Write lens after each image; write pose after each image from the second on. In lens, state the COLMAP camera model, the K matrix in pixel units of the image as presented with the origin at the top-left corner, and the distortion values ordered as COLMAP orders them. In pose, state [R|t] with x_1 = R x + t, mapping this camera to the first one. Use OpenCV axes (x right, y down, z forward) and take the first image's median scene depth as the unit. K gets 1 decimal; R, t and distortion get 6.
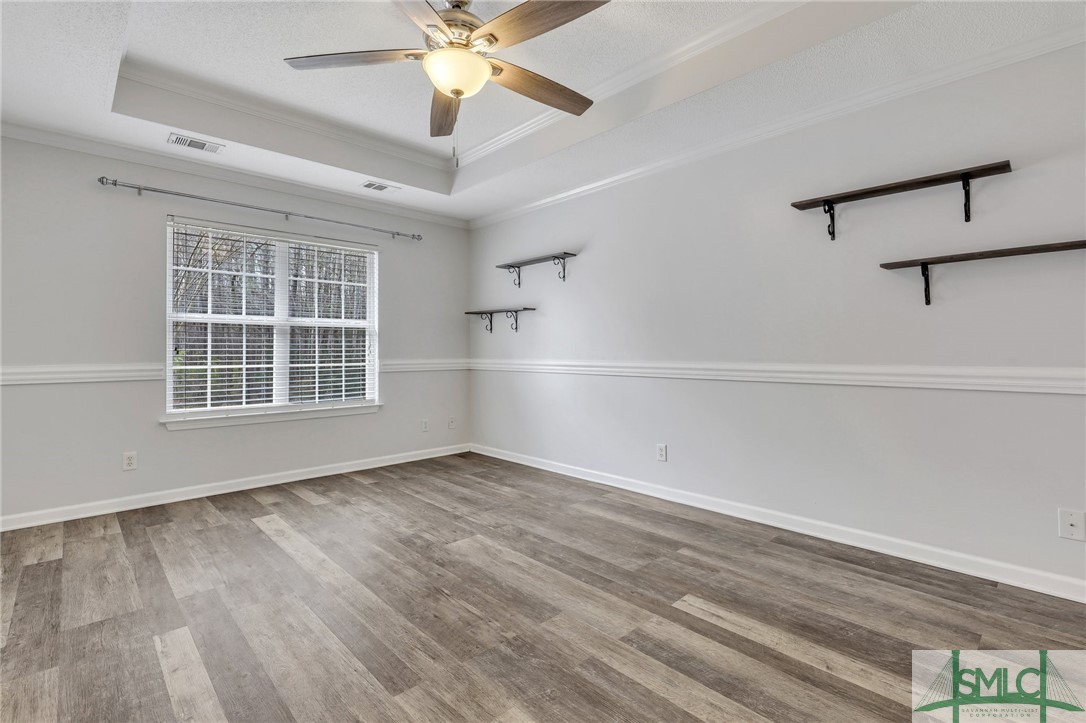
lens RADIAL K [[498.5, 0, 540.9], [0, 498.5, 351.5], [0, 0, 1]] dist [-0.001790, 0.001127]
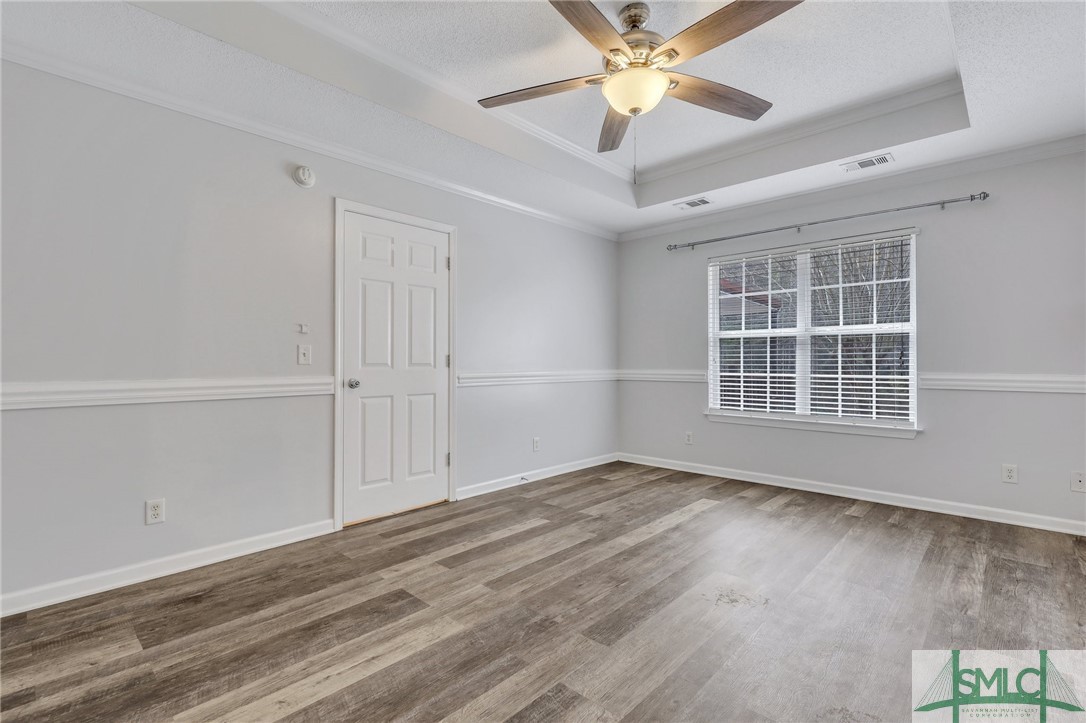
lens RADIAL K [[498.5, 0, 540.6], [0, 498.5, 362.4], [0, 0, 1]] dist [-0.001790, 0.001127]
pose [[0.054650, 0.004512, -0.998495, 0.679840], [-0.002441, 0.999987, 0.004386, -0.001630], [0.998503, 0.002197, 0.054661, 0.593350]]
